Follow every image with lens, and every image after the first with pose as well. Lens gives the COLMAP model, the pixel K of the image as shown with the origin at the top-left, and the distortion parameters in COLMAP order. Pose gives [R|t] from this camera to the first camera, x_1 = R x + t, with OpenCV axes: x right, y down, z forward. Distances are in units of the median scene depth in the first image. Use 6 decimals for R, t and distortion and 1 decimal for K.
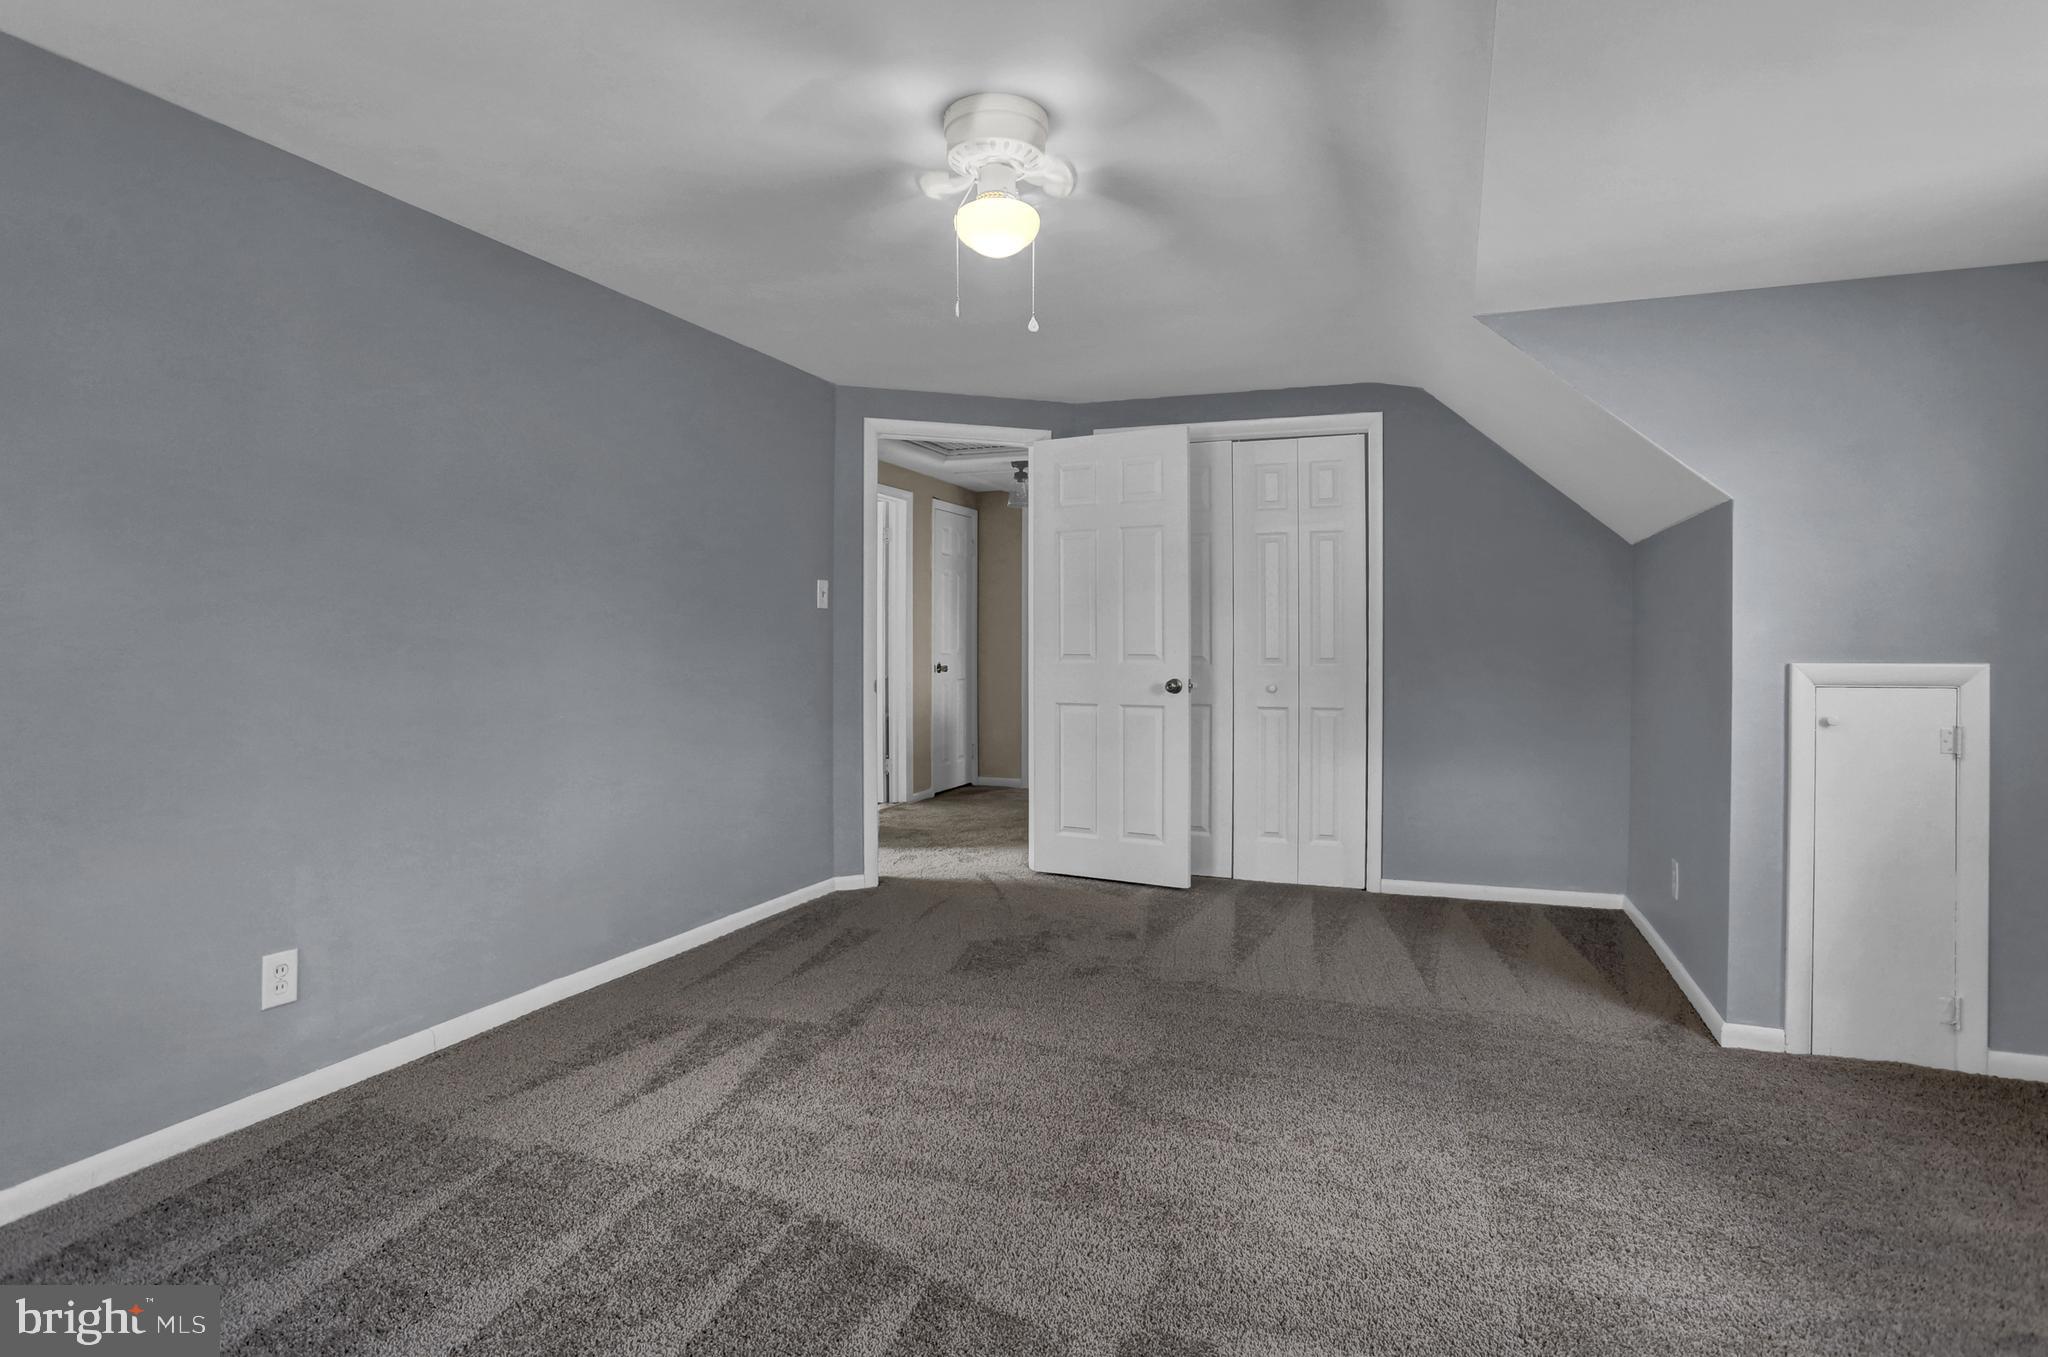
lens RADIAL K [[1026.1, 0, 1023.9], [0, 1026.1, 639.5], [0, 0, 1]] dist [-0.072404, 0.031037]
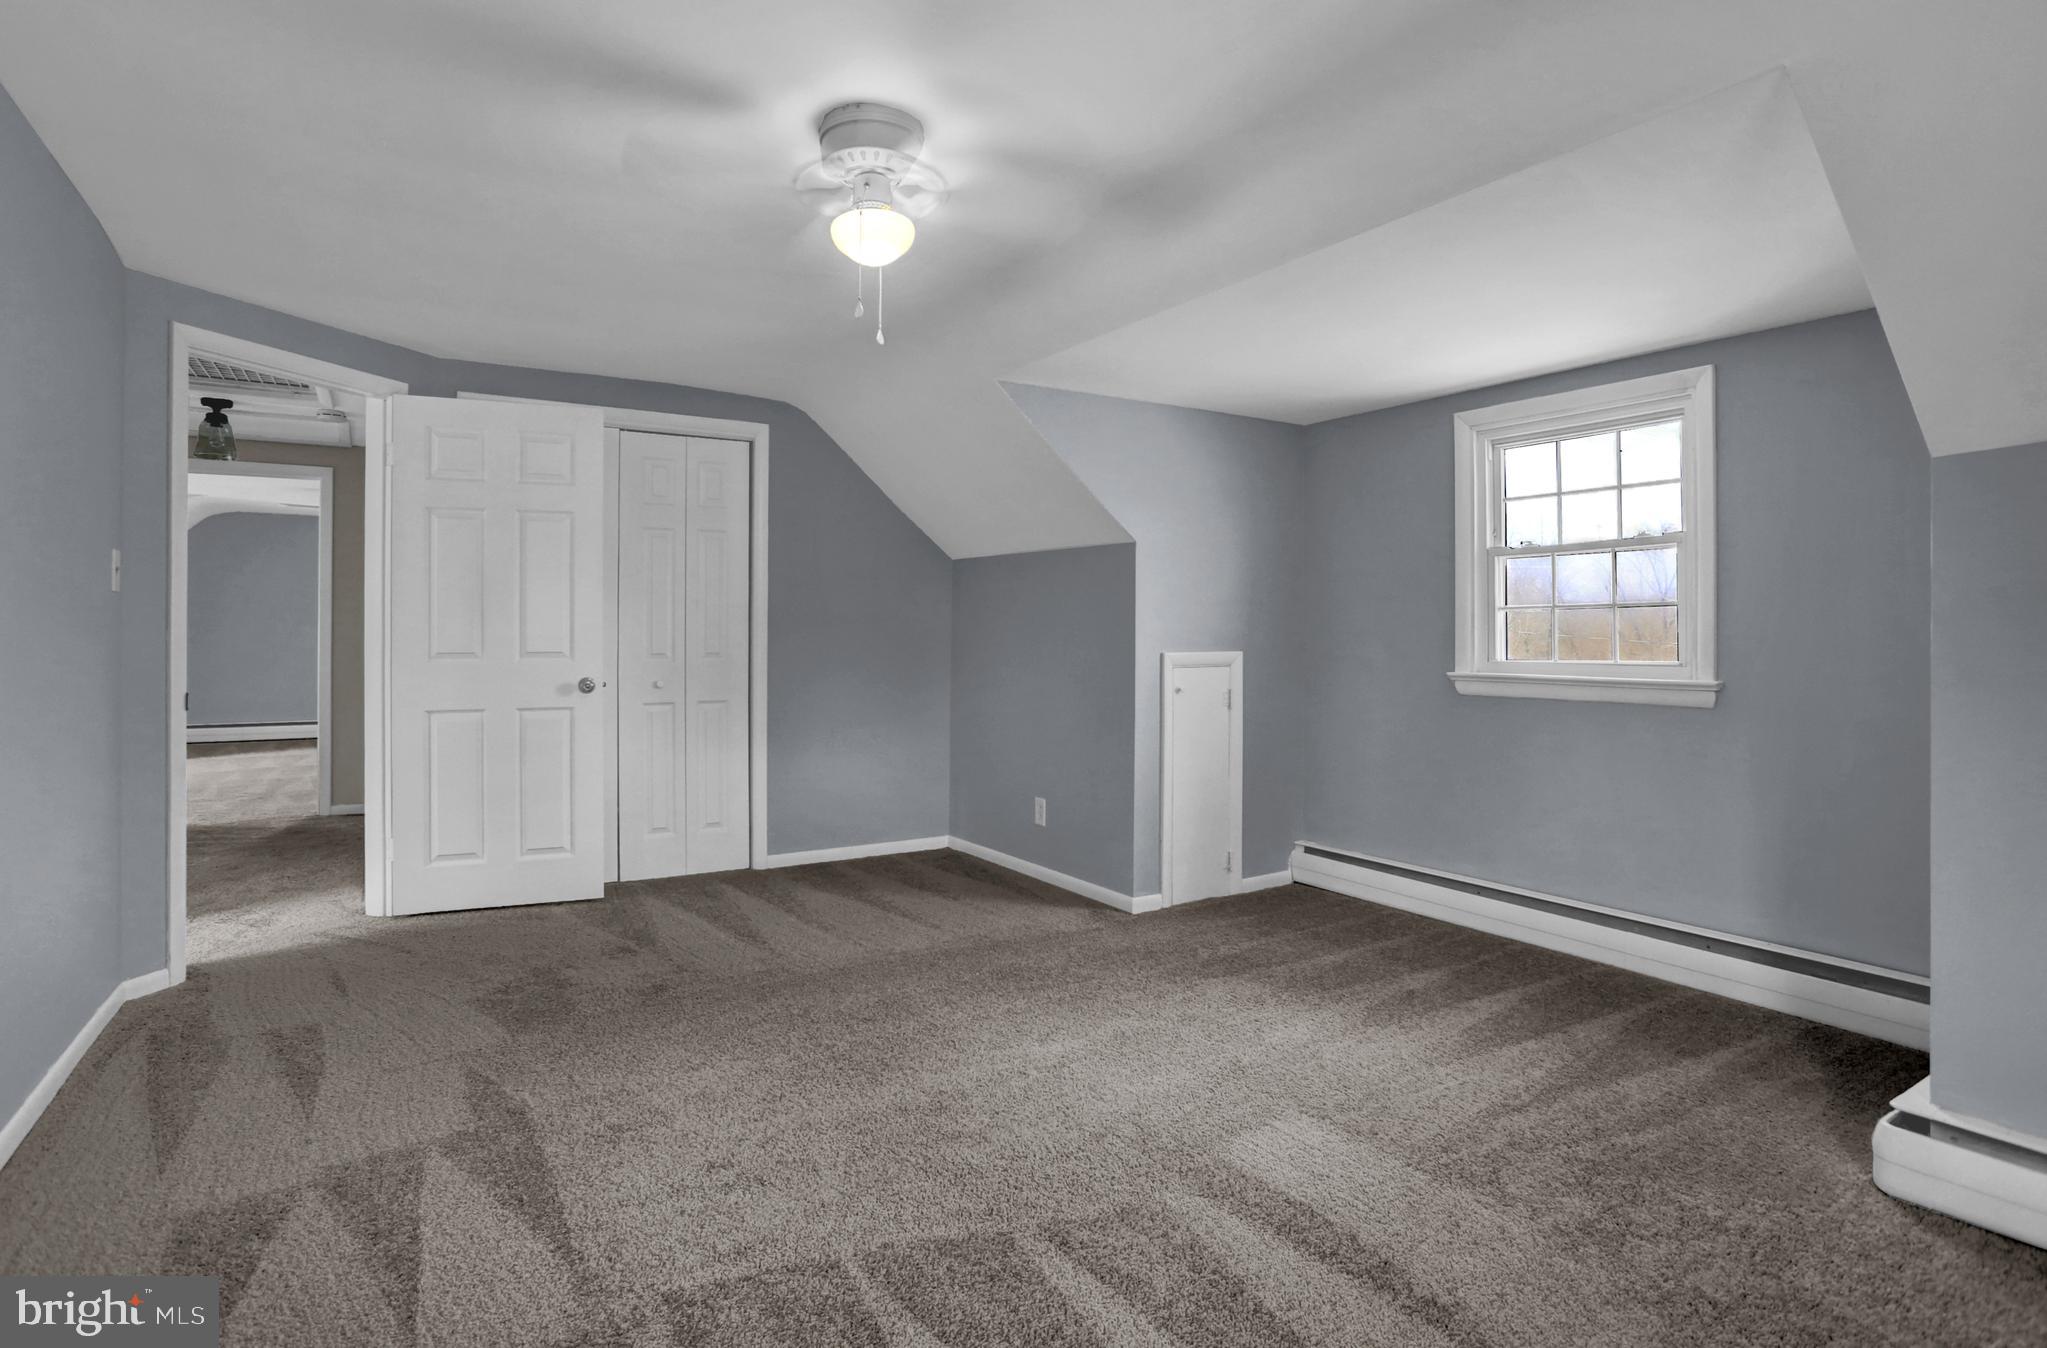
lens RADIAL K [[1025.6, 0, 1023.4], [0, 1025.6, 635.0], [0, 0, 1]] dist [-0.072404, 0.031037]
pose [[0.617494, -0.003308, 0.786569, -0.337303], [-0.001208, 0.999986, 0.005154, -0.005490], [-0.786575, -0.004132, 0.617481, 0.115913]]
